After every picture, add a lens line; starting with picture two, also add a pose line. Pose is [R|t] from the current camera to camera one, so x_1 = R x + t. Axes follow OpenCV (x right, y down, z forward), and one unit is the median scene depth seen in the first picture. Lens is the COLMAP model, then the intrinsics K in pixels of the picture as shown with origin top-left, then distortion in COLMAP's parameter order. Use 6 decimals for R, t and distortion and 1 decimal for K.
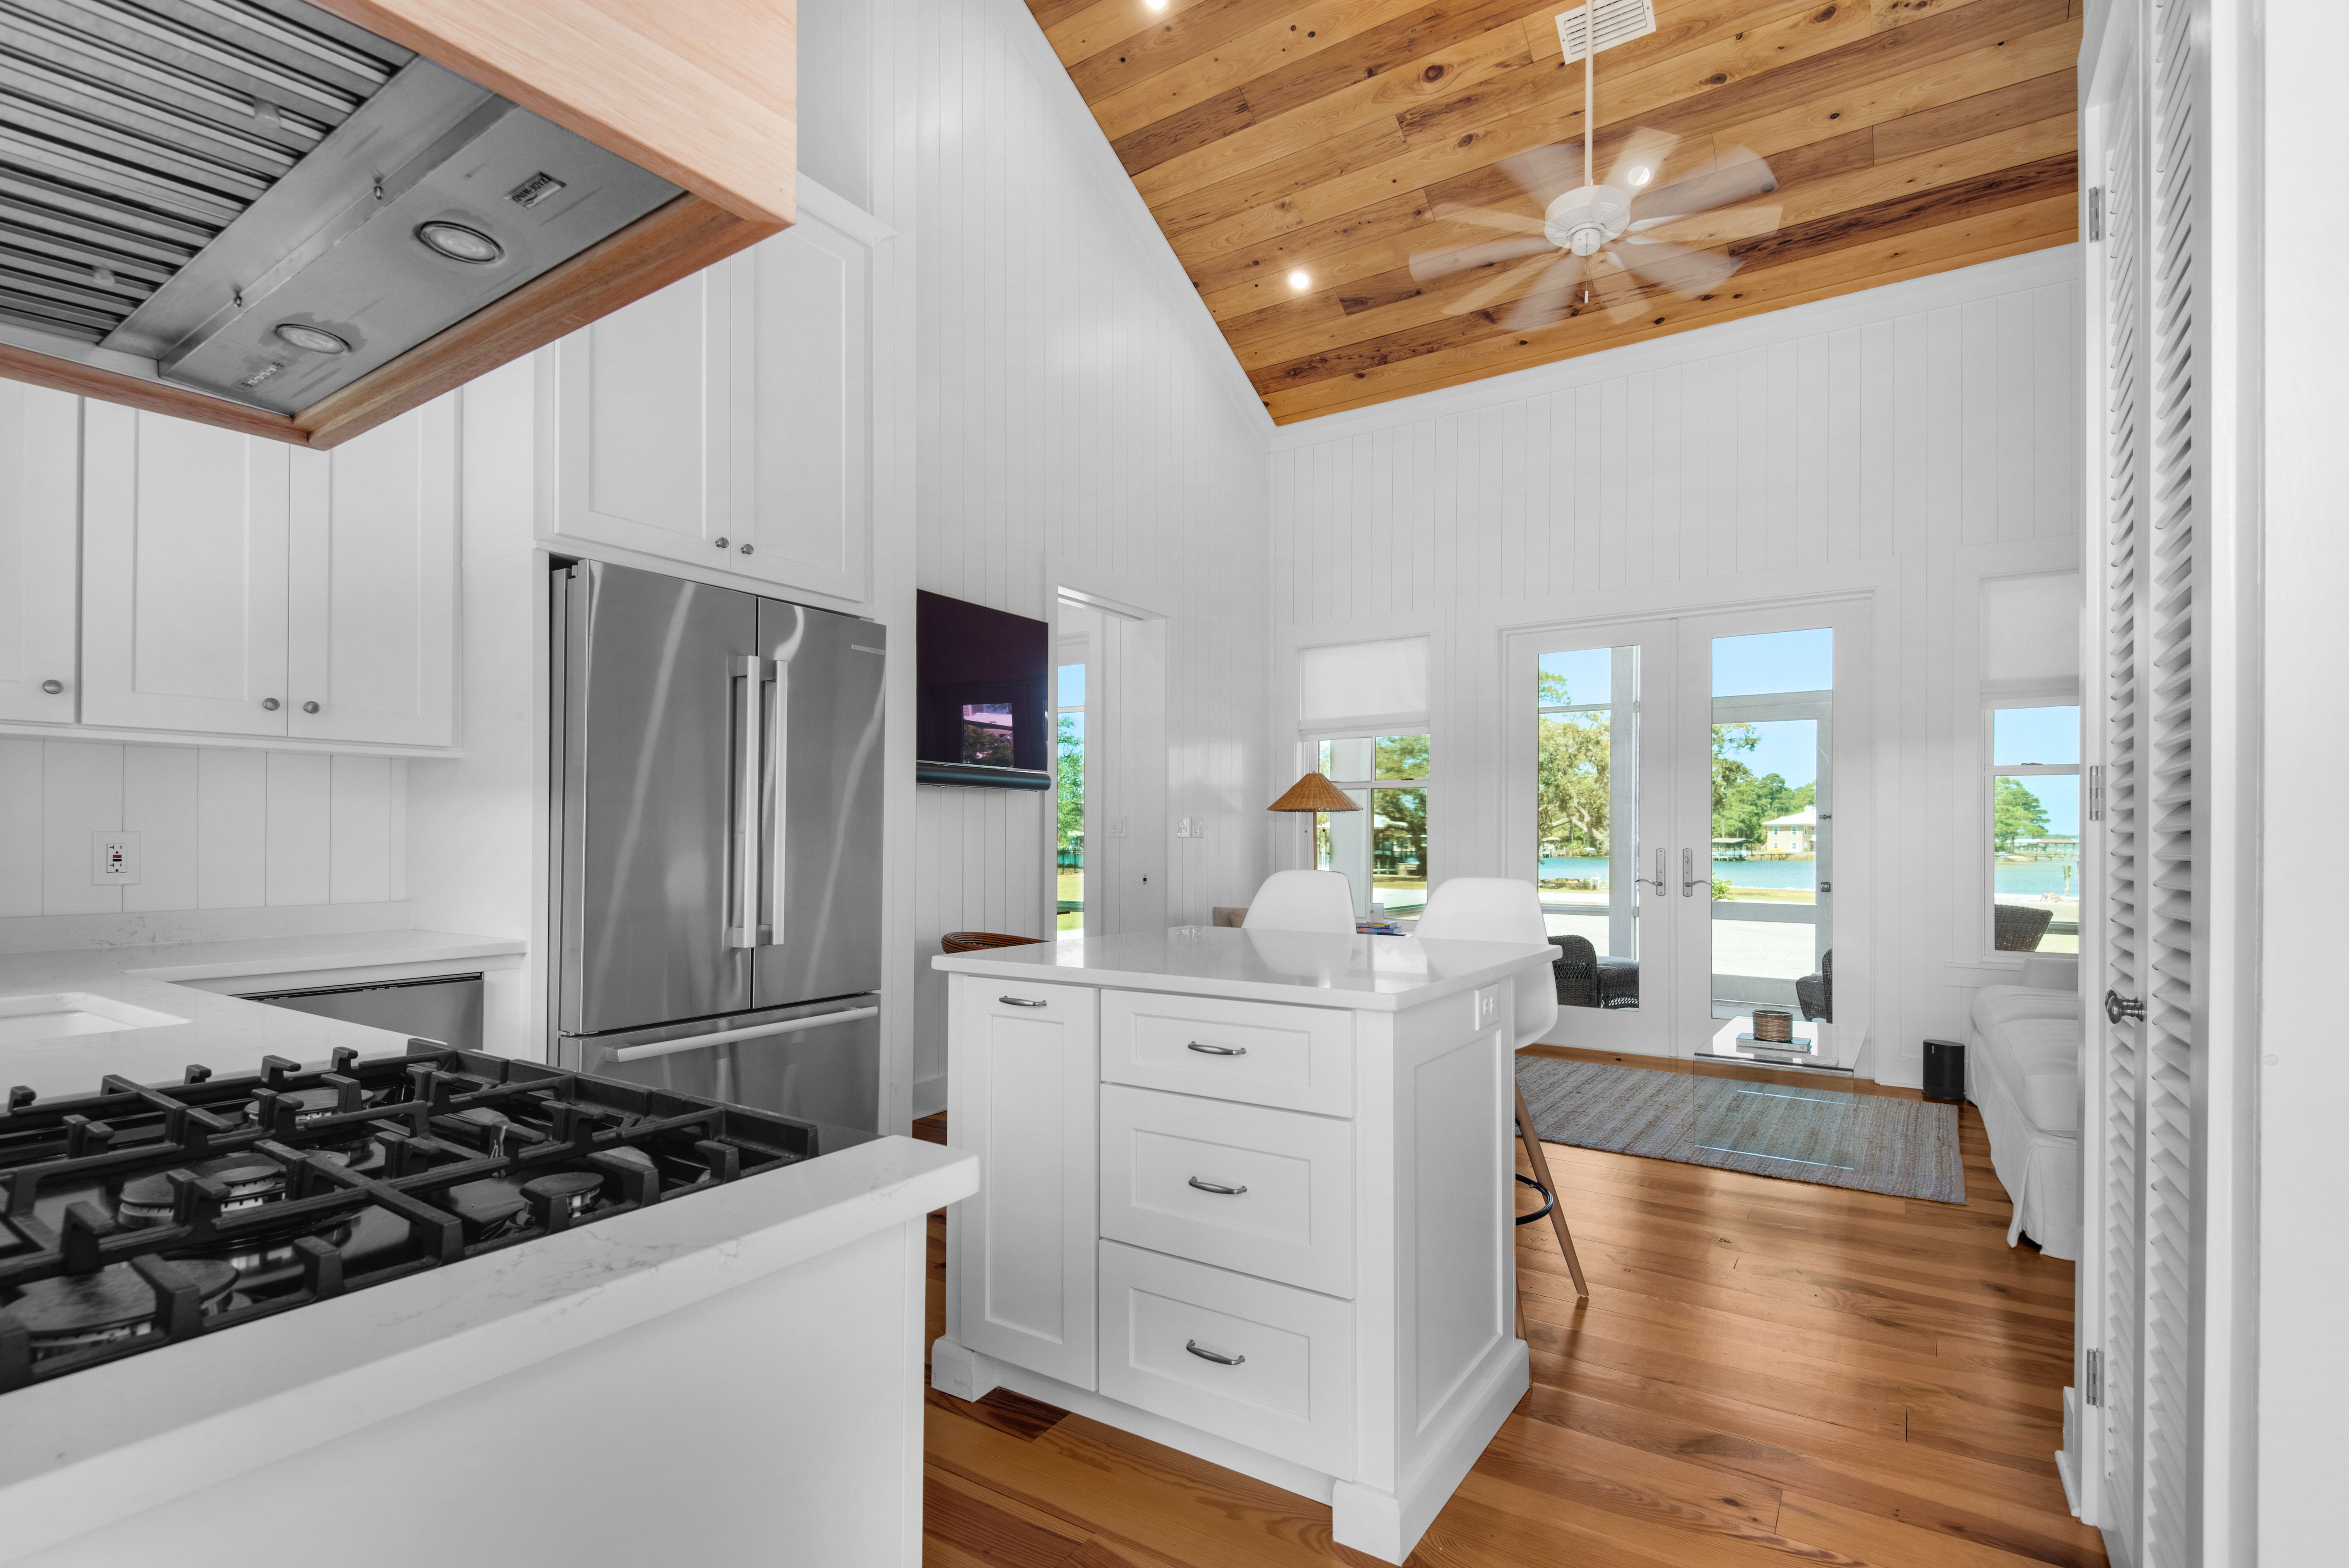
lens RADIAL K [[1070.3, 0, 1156.3], [0, 1070.3, 836.0], [0, 0, 1]] dist [0.015078, -0.010700]
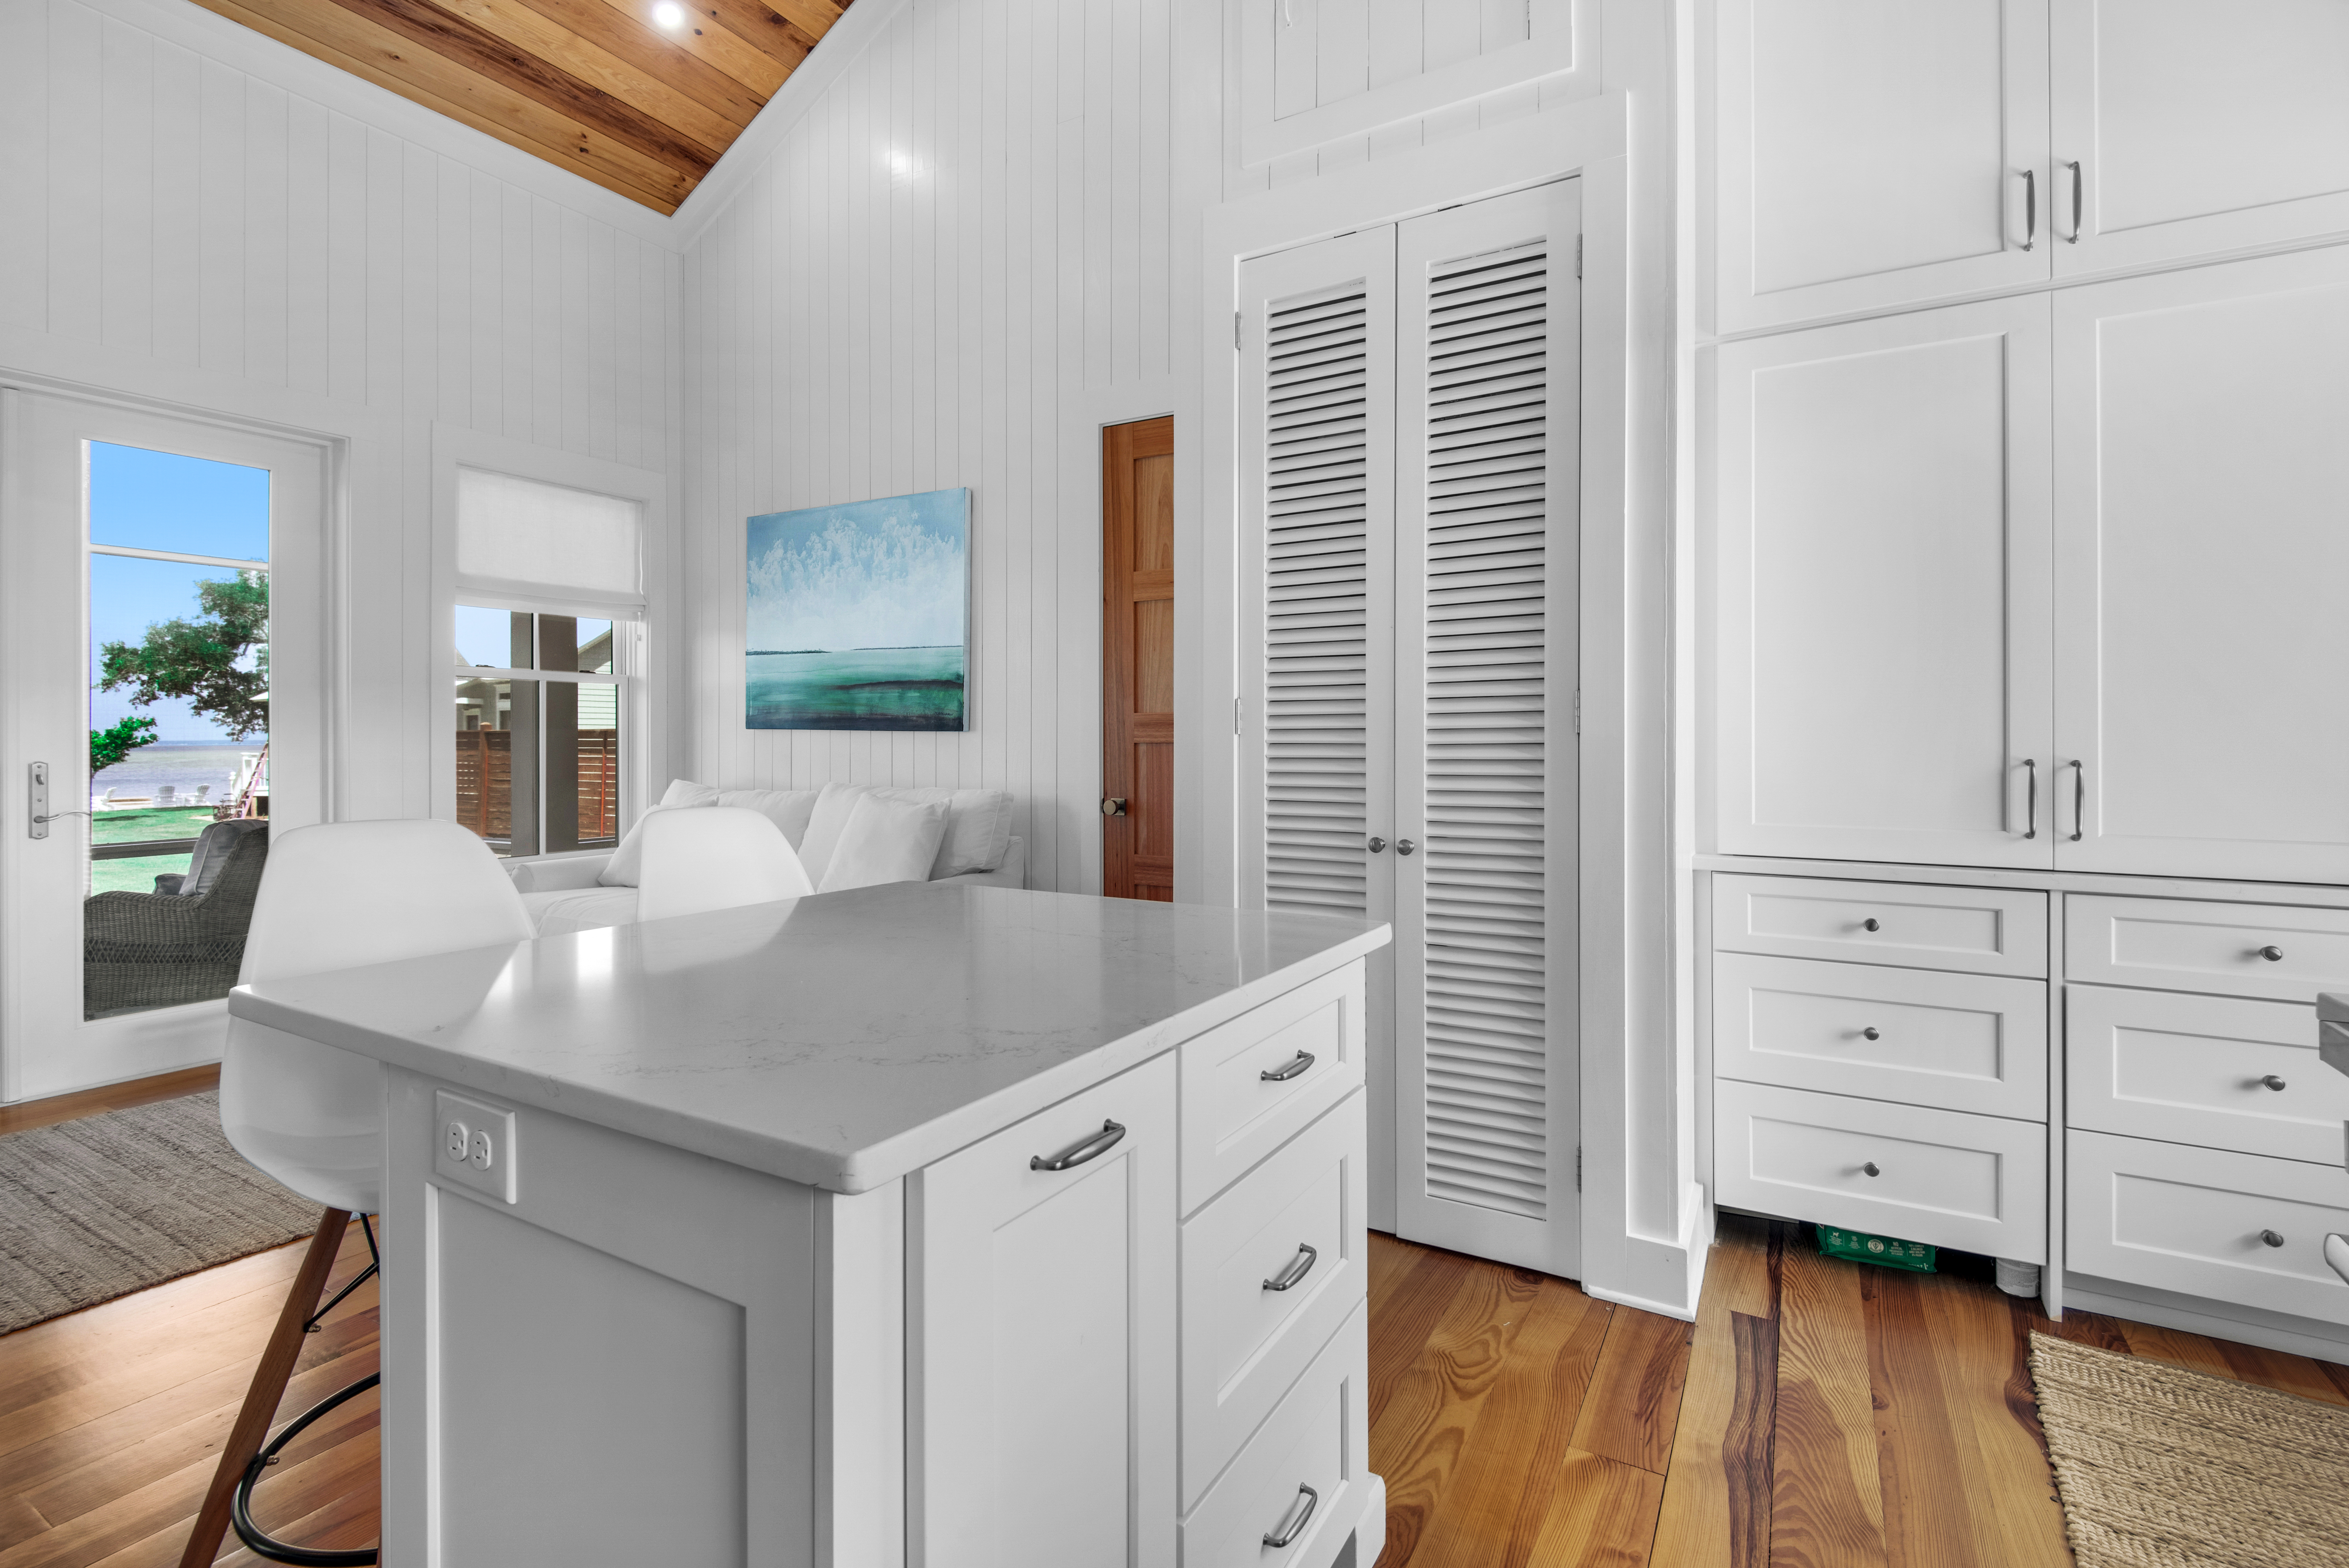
lens RADIAL K [[1070.2, 0, 1180.6], [0, 1070.2, 737.2], [0, 0, 1]] dist [0.015078, -0.010700]
pose [[-0.089583, 0.000847, 0.995979, -0.275811], [-0.000472, 0.999999, -0.000893, -0.004975], [-0.995979, -0.000551, -0.089583, 0.549700]]
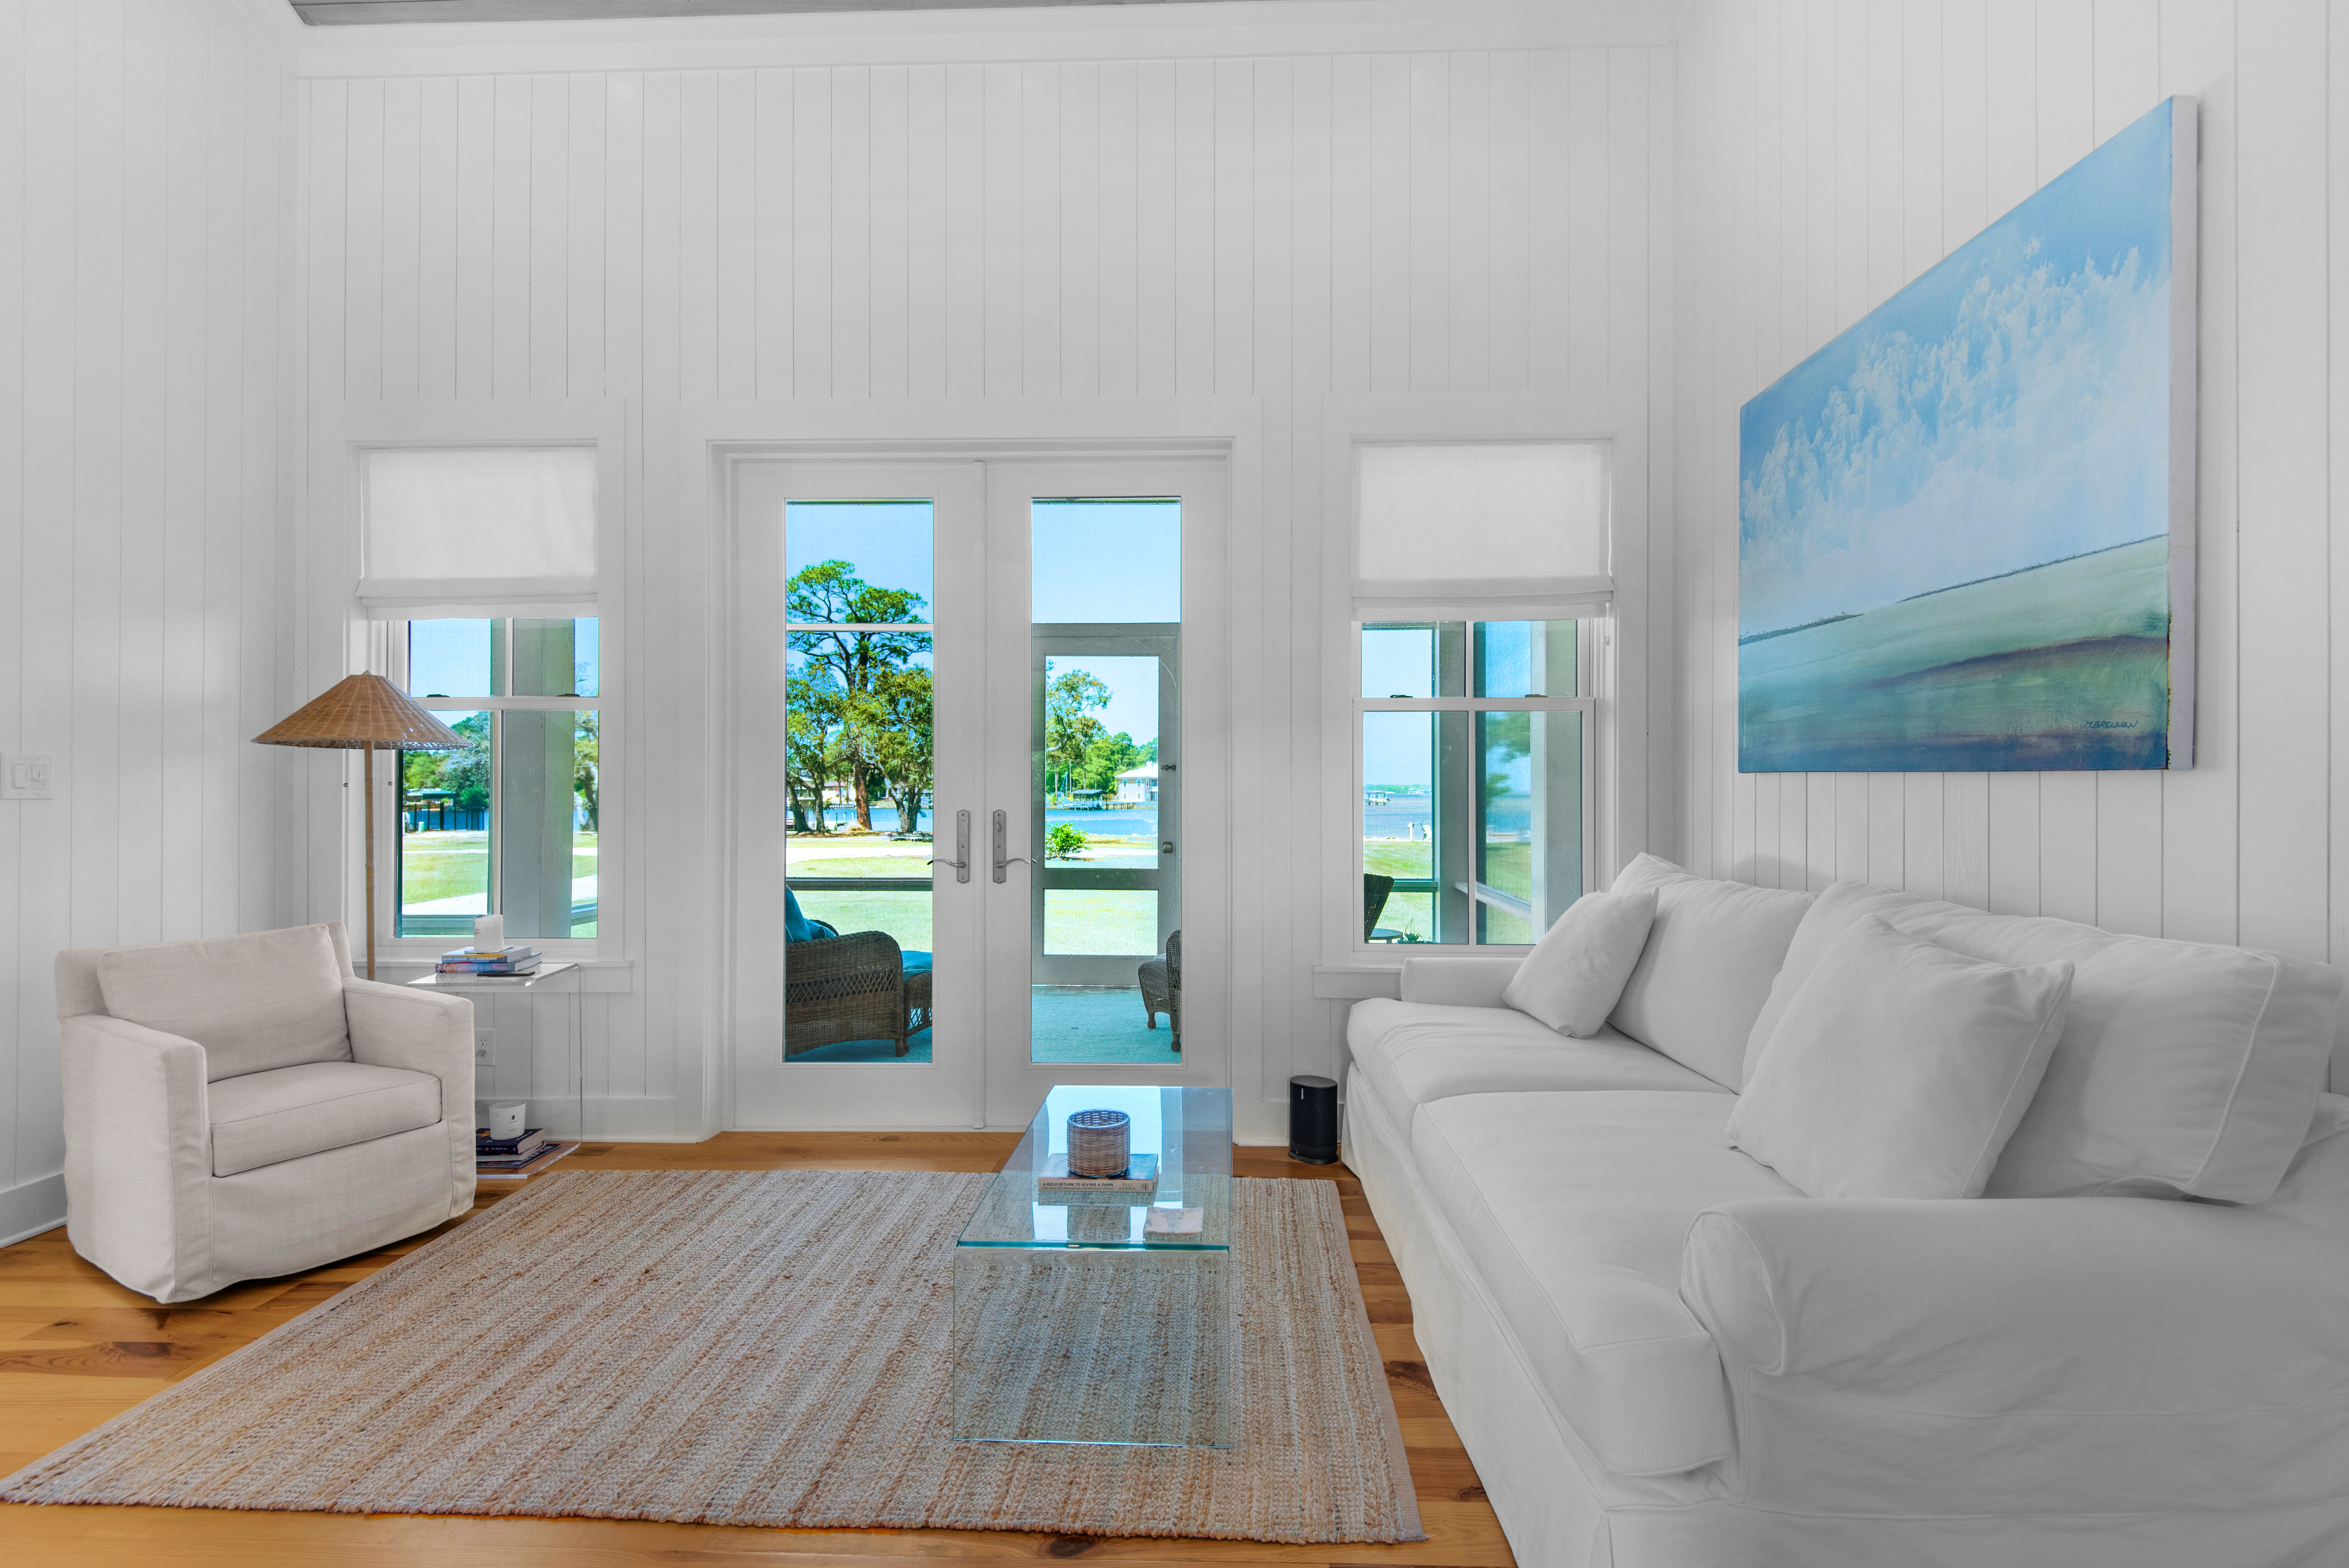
lens RADIAL K [[1070.2, 0, 1203.5], [0, 1070.2, 783.7], [0, 0, 1]] dist [0.015078, -0.010700]
pose [[0.827422, 0.002785, 0.561574, 0.325292], [-0.000795, 0.999993, -0.003787, -0.004354], [-0.561580, 0.002687, 0.827418, 0.543763]]
